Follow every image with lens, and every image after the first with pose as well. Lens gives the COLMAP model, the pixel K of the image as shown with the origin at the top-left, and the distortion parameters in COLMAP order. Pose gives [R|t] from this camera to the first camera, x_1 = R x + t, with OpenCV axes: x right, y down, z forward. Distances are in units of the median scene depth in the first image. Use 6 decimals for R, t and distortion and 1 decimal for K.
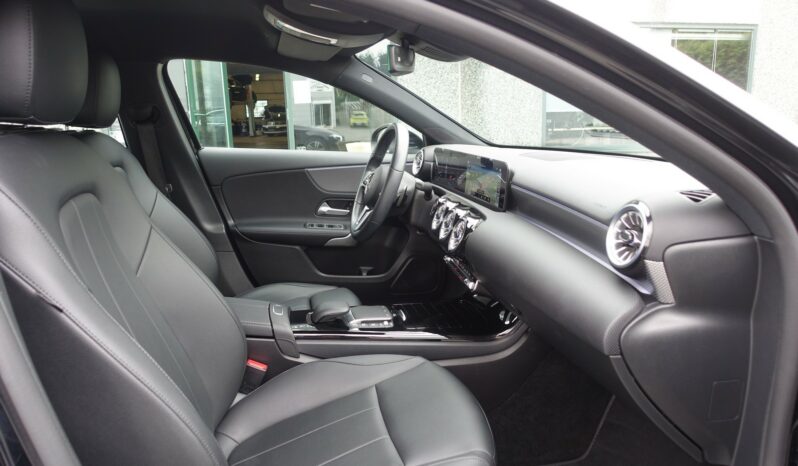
lens RADIAL K [[539.4, 0, 399.0], [0, 539.4, 233.0], [0, 0, 1]] dist [-0.006986, 0.000519]
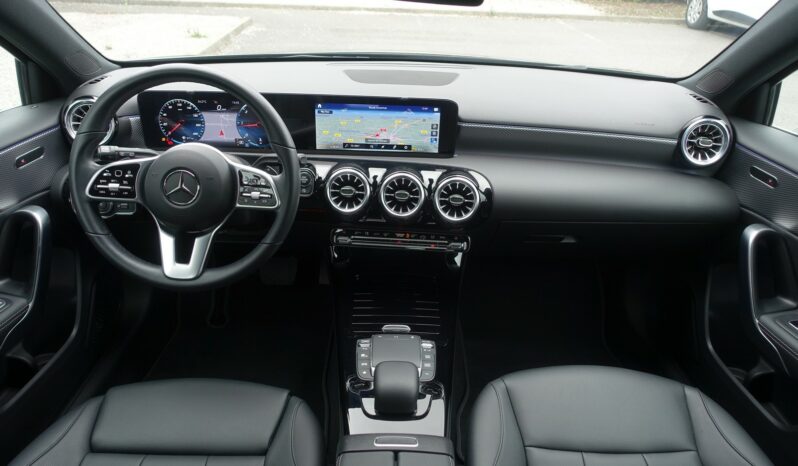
lens RADIAL K [[539.4, 0, 399.0], [0, 539.4, 233.0], [0, 0, 1]] dist [-0.006986, 0.000519]
pose [[0.206557, -0.448525, 0.869574, -0.606129], [0.177380, 0.891180, 0.417535, -0.289869], [-0.962222, 0.068000, 0.263639, 0.804923]]
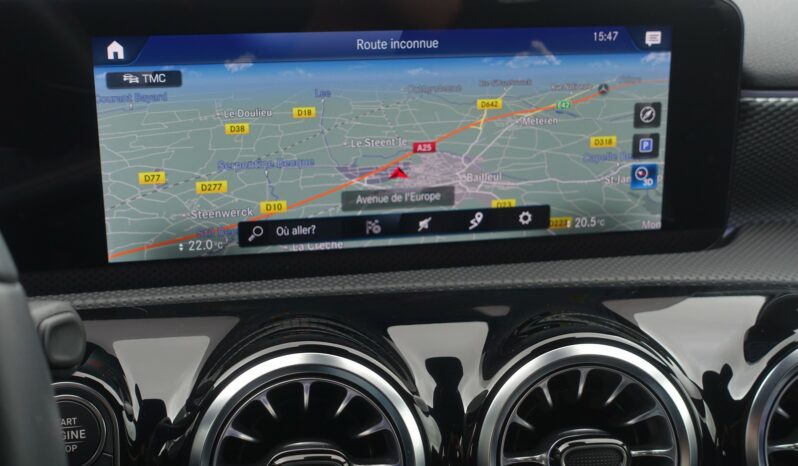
lens RADIAL K [[1062.8, 0, 399.0], [0, 1062.8, 233.0], [0, 0, 1]] dist [-0.007840, -0.013566]
pose [[-0.004302, -0.319691, 0.947512, -0.172593], [0.203437, 0.927426, 0.313838, -0.177569], [-0.979079, 0.194109, 0.061047, 1.022662]]
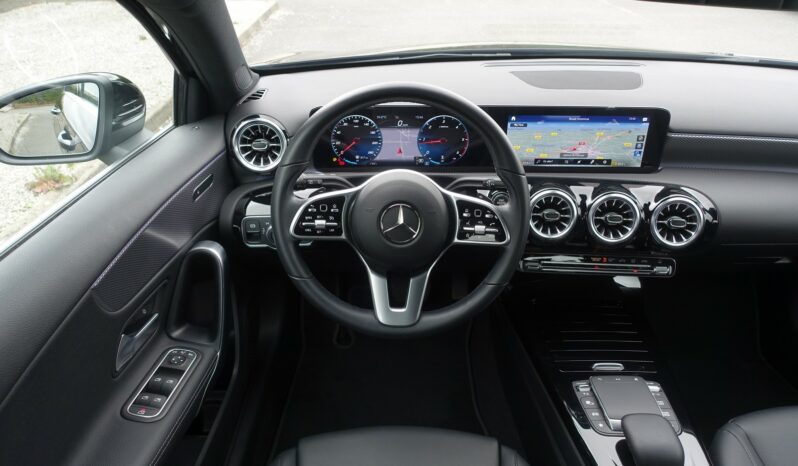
lens RADIAL K [[539.4, 0, 399.0], [0, 539.4, 233.0], [0, 0, 1]] dist [-0.006986, 0.000519]
pose [[0.214112, -0.484751, 0.848041, -0.558690], [0.205659, 0.871085, 0.445999, -0.360831], [-0.954914, 0.078914, 0.286203, 1.066949]]
